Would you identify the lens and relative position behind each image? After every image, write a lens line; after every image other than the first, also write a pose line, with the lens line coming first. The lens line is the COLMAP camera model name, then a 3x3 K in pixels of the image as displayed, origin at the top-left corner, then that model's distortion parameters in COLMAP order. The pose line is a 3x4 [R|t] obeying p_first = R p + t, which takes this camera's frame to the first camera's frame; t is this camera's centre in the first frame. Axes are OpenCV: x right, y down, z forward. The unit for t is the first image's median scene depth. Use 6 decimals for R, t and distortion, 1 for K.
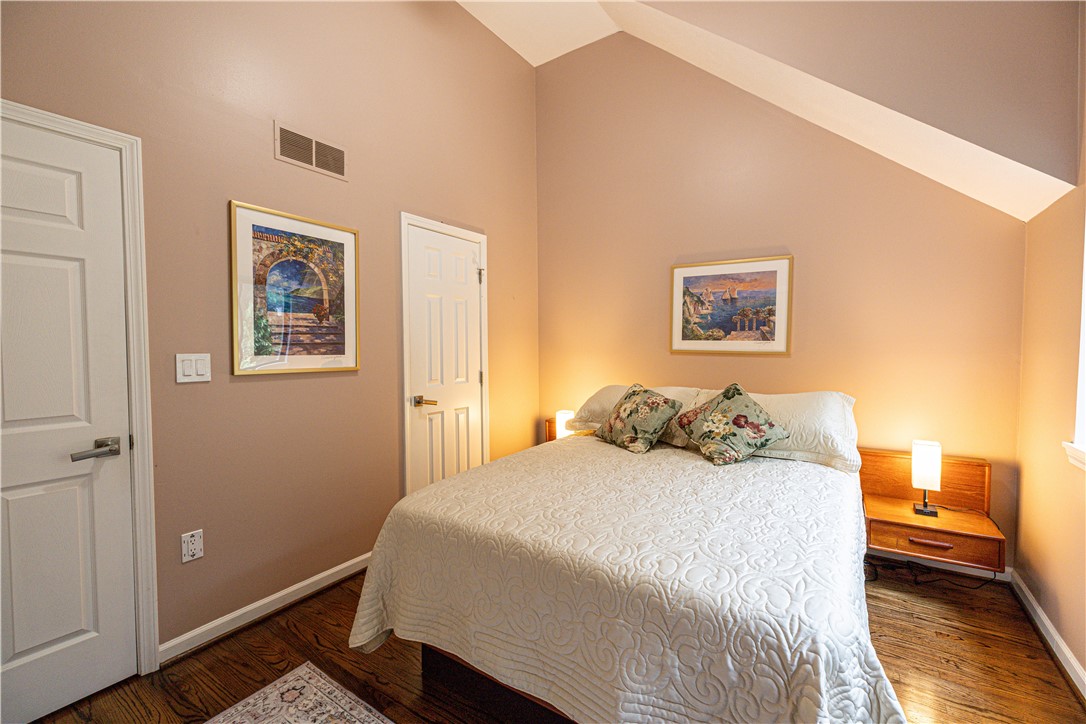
lens RADIAL K [[454.5, 0, 546.7], [0, 454.5, 361.4], [0, 0, 1]] dist [0.000125, -0.000183]
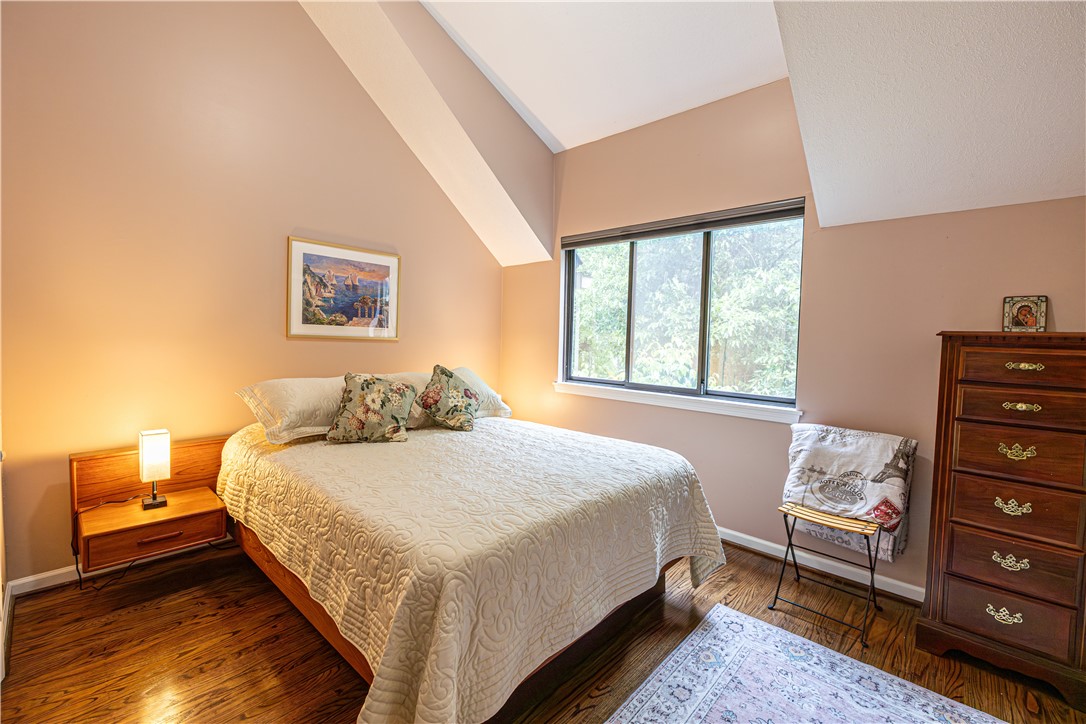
lens RADIAL K [[454.5, 0, 563.7], [0, 454.5, 346.2], [0, 0, 1]] dist [0.000125, -0.000183]
pose [[0.151009, -0.012075, 0.988459, -0.526439], [0.016117, 0.999823, 0.009752, -0.004067], [-0.988401, 0.014459, 0.151177, 0.383854]]
